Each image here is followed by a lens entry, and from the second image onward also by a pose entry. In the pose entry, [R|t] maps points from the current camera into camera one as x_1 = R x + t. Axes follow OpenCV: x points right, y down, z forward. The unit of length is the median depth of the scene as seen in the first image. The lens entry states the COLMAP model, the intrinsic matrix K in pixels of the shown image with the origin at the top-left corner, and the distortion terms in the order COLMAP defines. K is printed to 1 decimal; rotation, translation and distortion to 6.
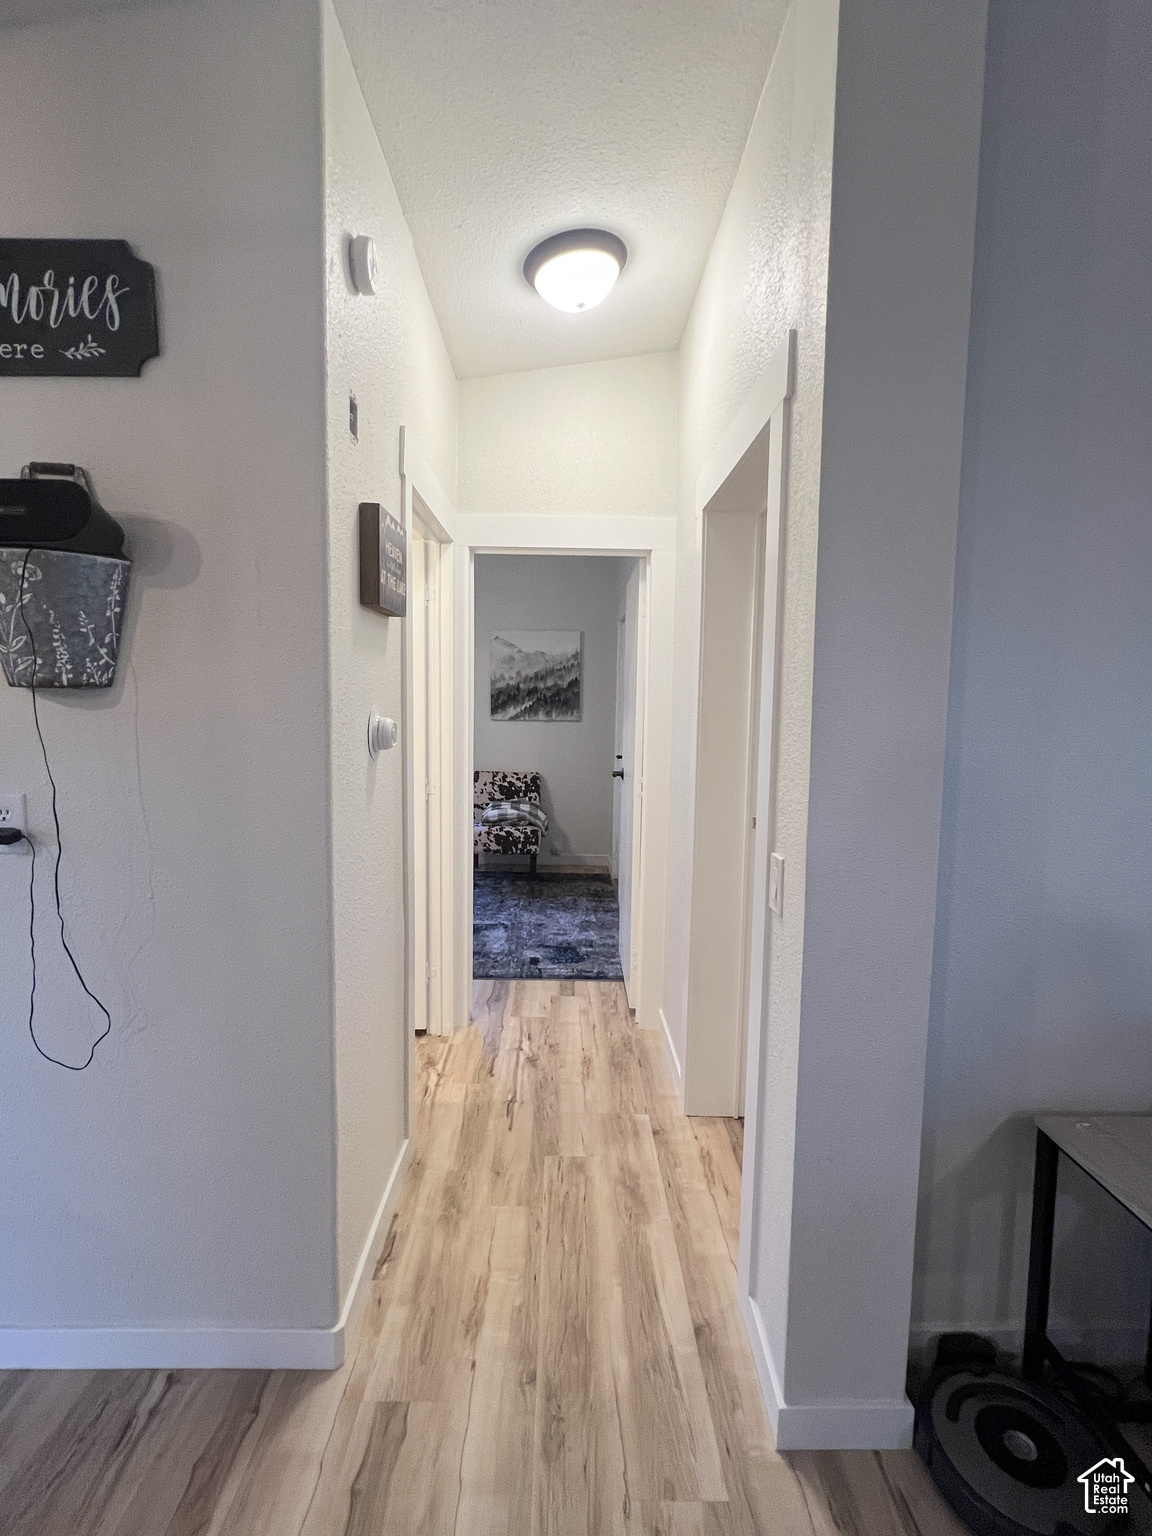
lens RADIAL K [[721.3, 0, 573.2], [0, 721.3, 767.3], [0, 0, 1]] dist [0.001537, 0.001092]
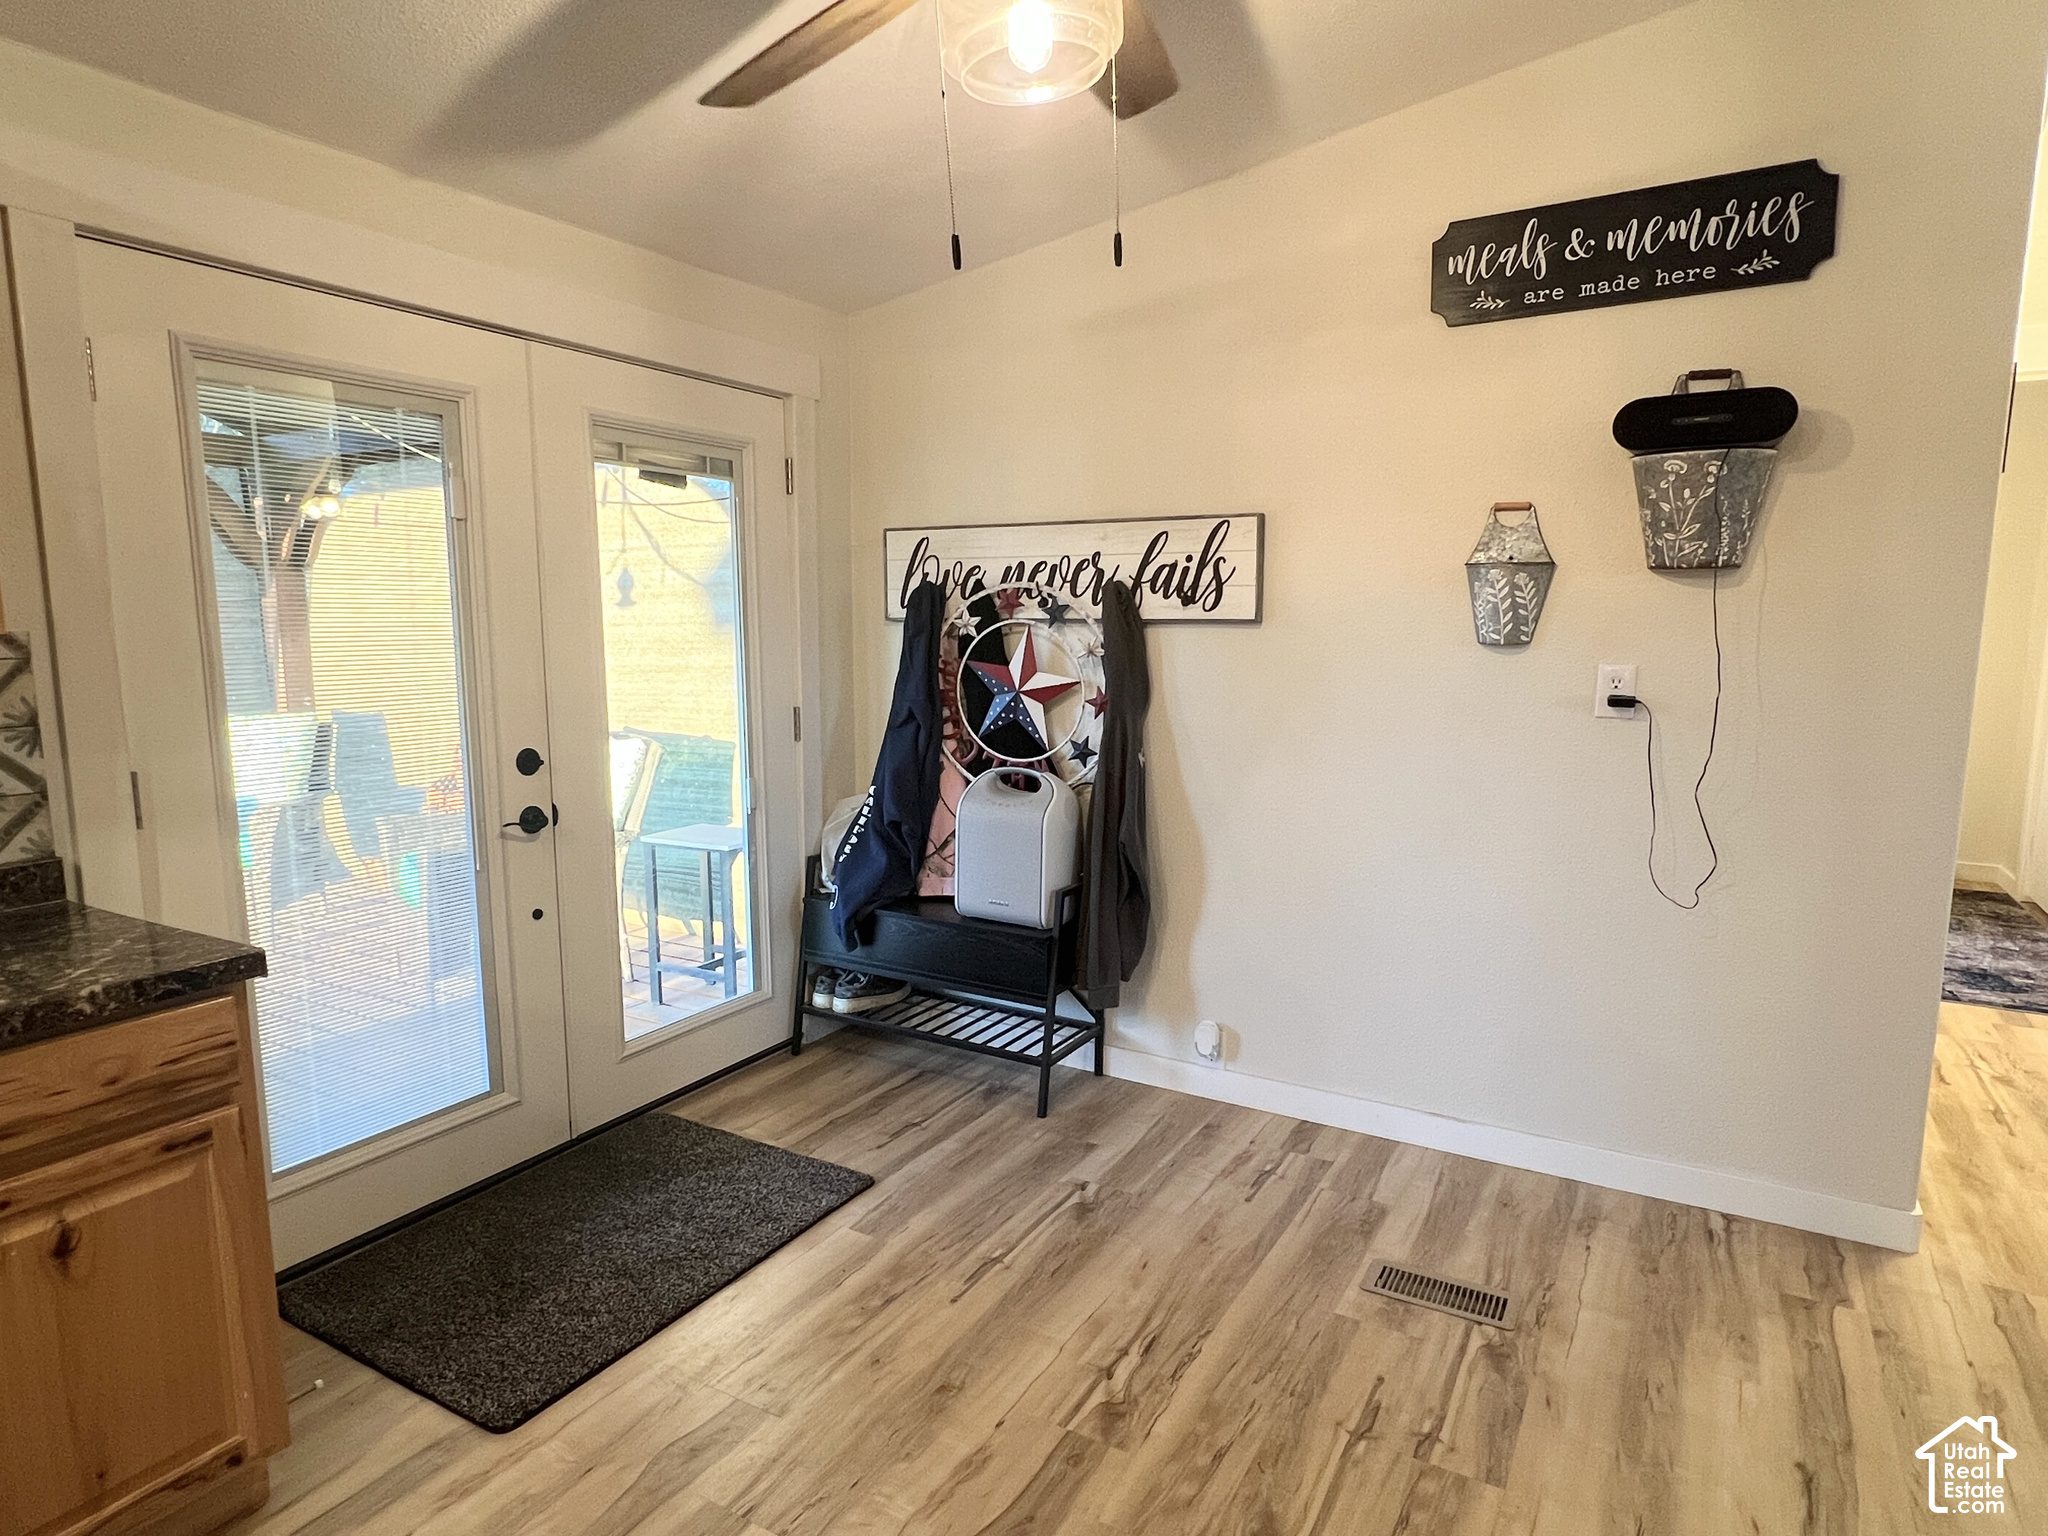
lens RADIAL K [[1179.3, 0, 1021.8], [0, 1179.3, 778.5], [0, 0, 1]] dist [-0.000384, -0.000587]
pose [[0.854962, 0.055253, -0.515739, -0.164419], [-0.038967, 0.998342, 0.042358, 0.045781], [0.517225, -0.016118, 0.855698, -0.288336]]
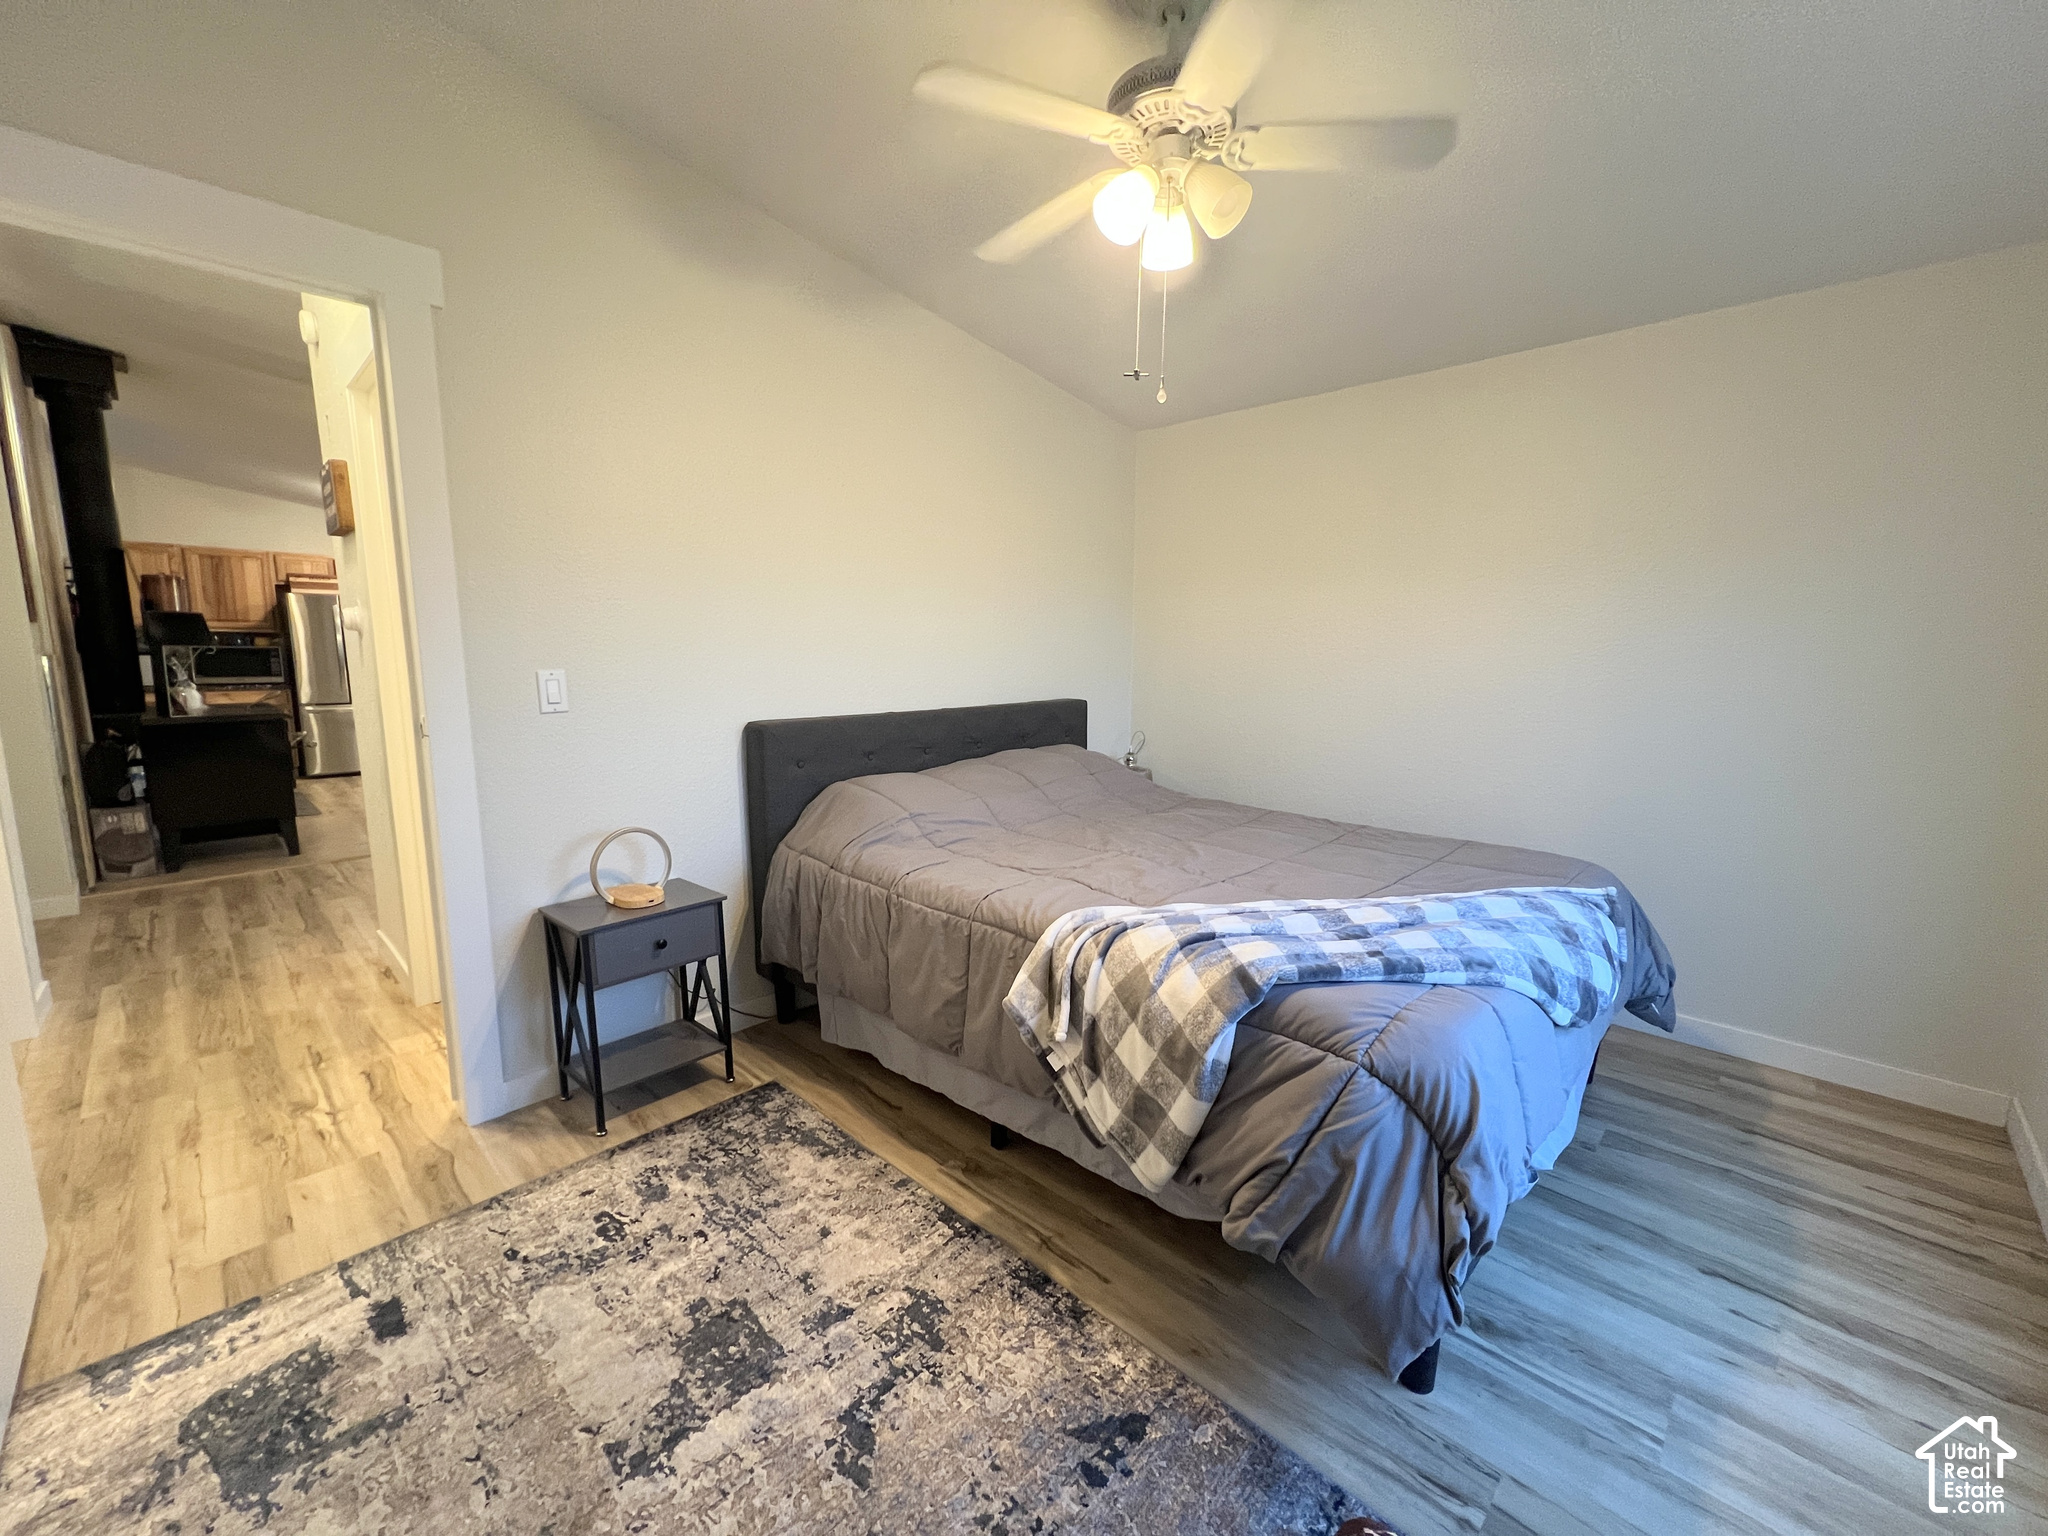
lens RADIAL K [[826.5, 0, 1024.7], [0, 826.5, 767.3], [0, 0, 1]] dist [-0.000003, 0.000124]
pose [[-0.707737, 0.082939, -0.701590, -0.009921], [-0.087214, 0.975232, 0.203266, -0.068870], [0.701072, 0.205047, -0.682974, 1.034640]]
